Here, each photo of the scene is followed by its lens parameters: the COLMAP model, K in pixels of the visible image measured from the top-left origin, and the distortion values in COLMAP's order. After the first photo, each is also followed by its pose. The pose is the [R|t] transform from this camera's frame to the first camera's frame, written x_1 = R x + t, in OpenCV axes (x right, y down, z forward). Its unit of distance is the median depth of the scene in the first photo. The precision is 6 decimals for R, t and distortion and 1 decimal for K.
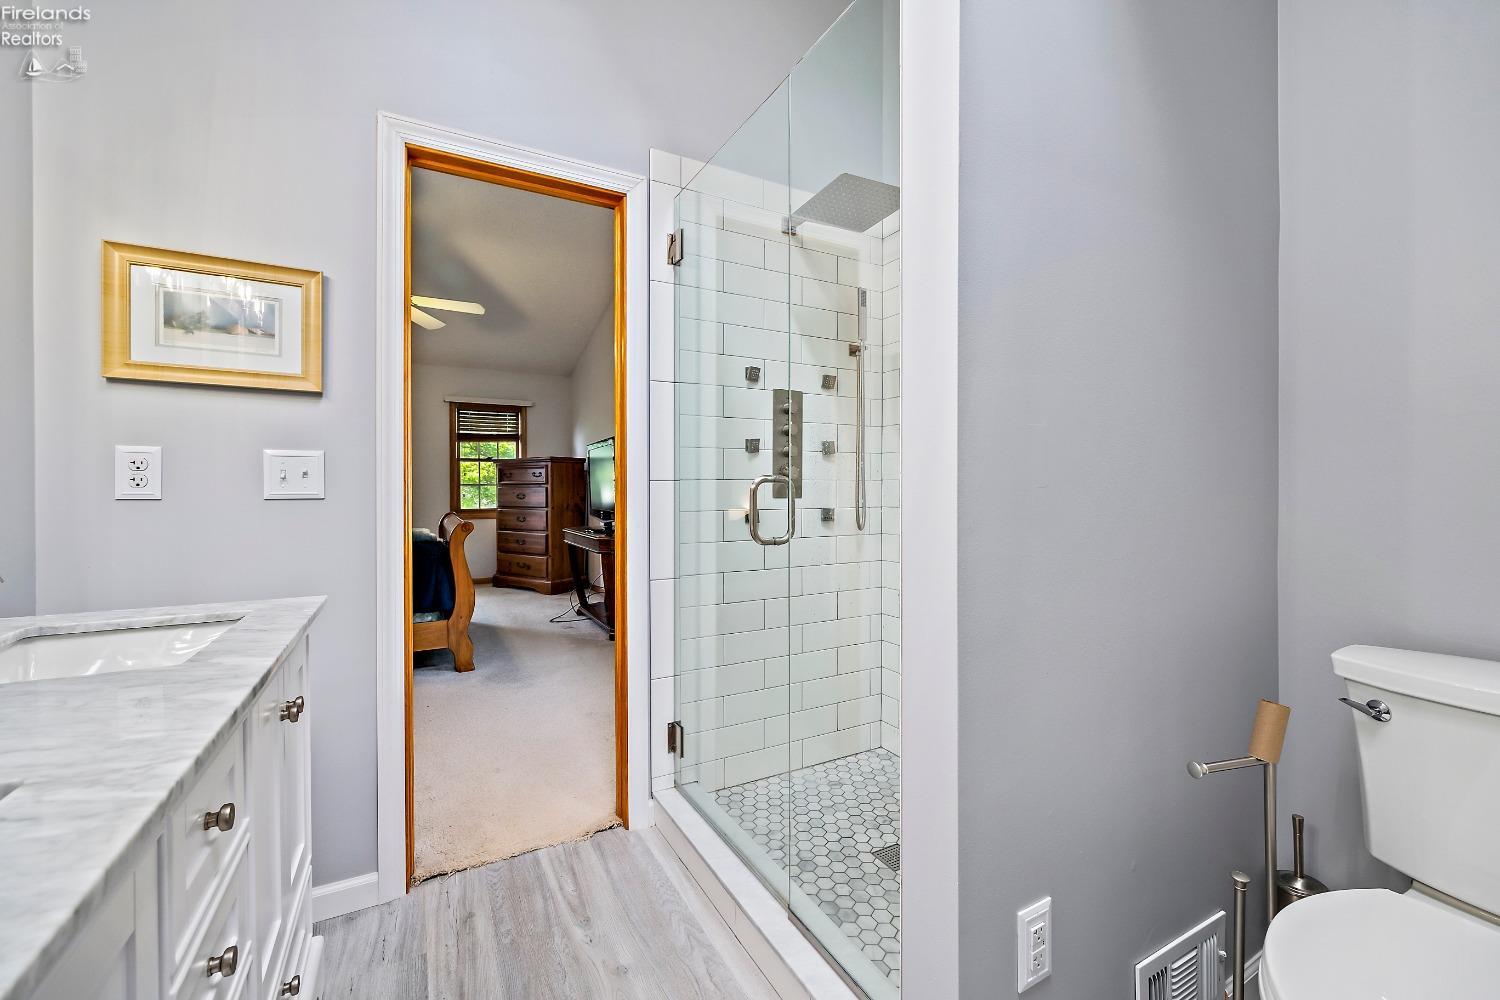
lens RADIAL K [[620.1, 0, 749.4], [0, 620.1, 493.3], [0, 0, 1]] dist [-0.002686, 0.000162]
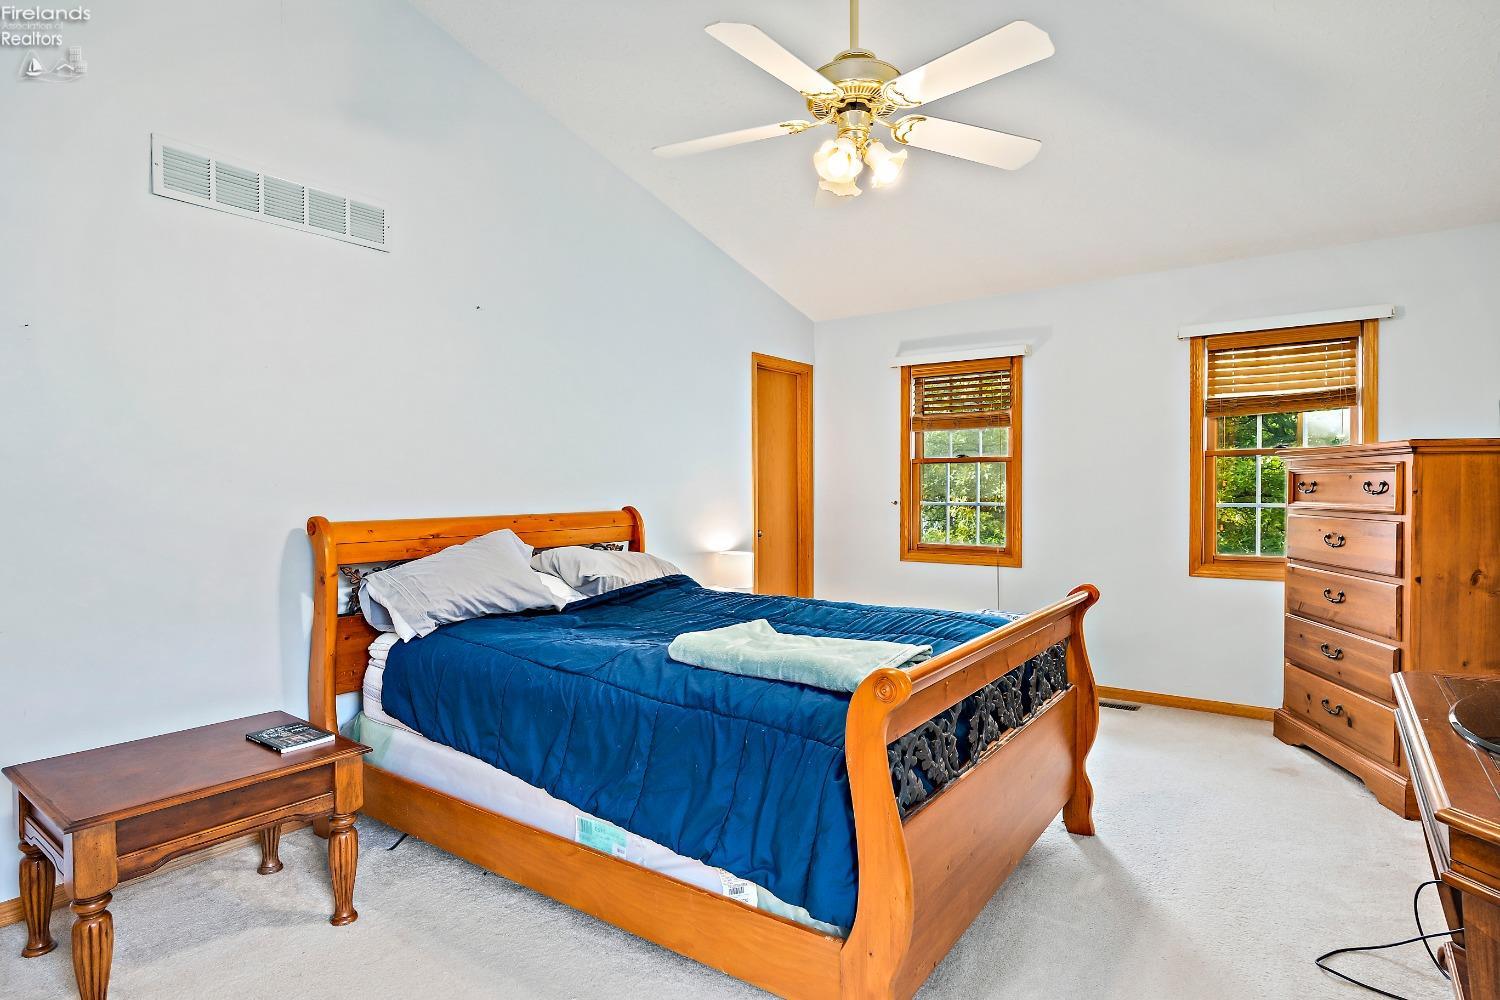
lens RADIAL K [[821.7, 0, 744.0], [0, 821.7, 494.8], [0, 0, 1]] dist [-0.001453, -0.001002]
pose [[0.443788, 0.010826, -0.896066, -0.059377], [-0.005180, 0.999941, 0.009516, -0.028722], [0.896117, 0.000419, 0.443818, 0.422662]]
